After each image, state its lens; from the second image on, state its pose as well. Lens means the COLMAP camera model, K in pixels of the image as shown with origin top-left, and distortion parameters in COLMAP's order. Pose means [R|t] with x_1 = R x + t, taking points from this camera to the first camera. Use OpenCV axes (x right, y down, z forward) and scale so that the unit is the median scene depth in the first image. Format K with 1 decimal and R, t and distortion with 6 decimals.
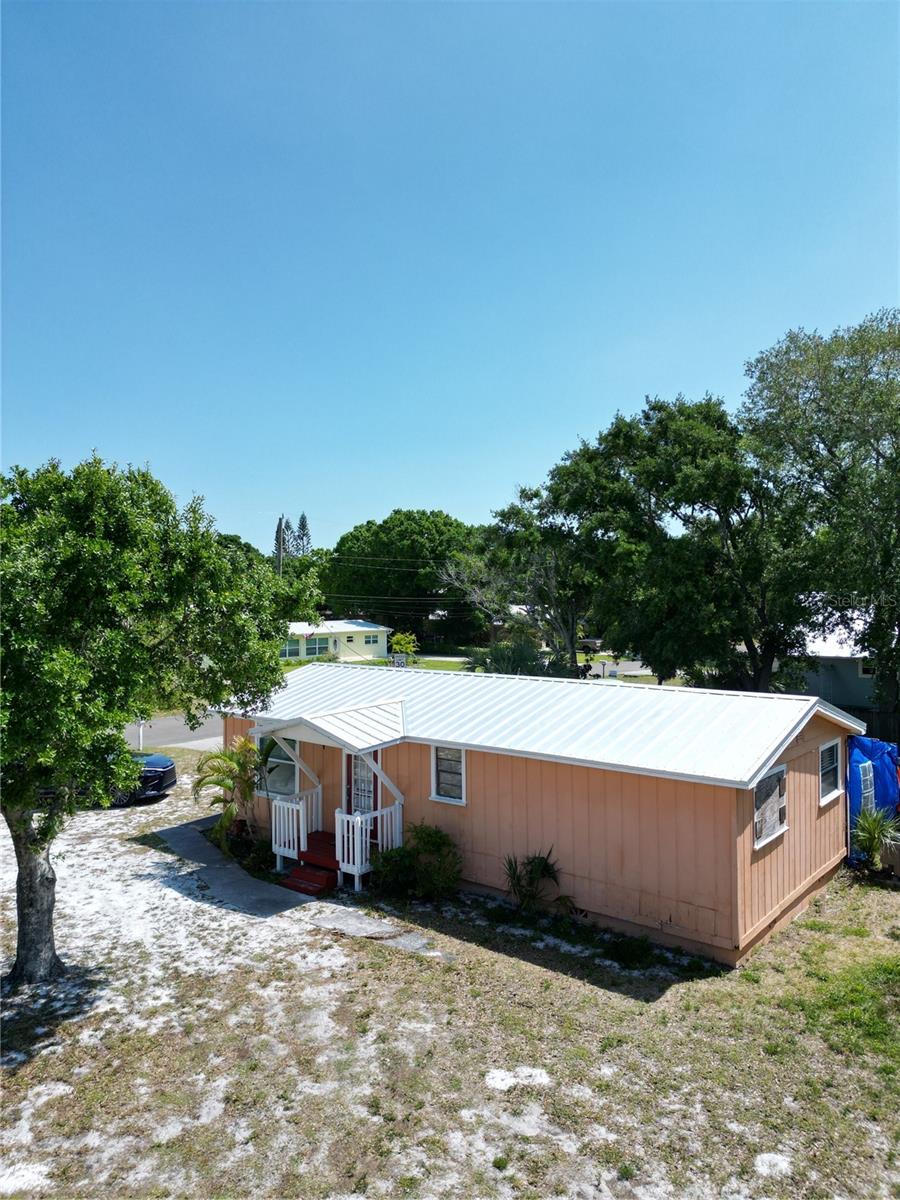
lens RADIAL K [[847.0, 0, 446.4], [0, 847.0, 595.0], [0, 0, 1]] dist [0.051507, -0.034626]
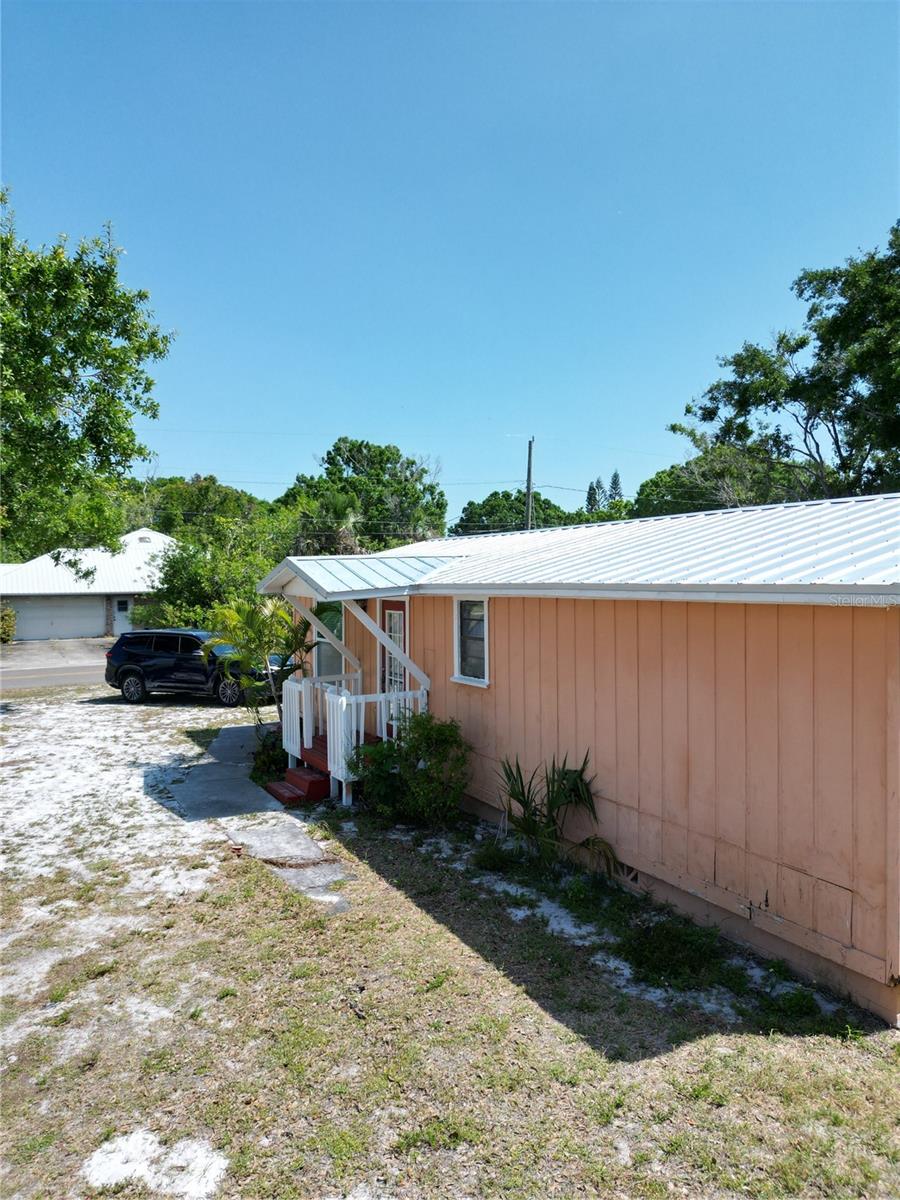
lens RADIAL K [[847.0, 0, 450.1], [0, 847.0, 602.0], [0, 0, 1]] dist [0.051507, -0.034626]
pose [[0.921007, 0.011098, -0.389388, 0.273712], [0.000210, 0.999580, 0.028988, 0.190899], [0.389546, -0.026780, 0.920618, 0.475893]]
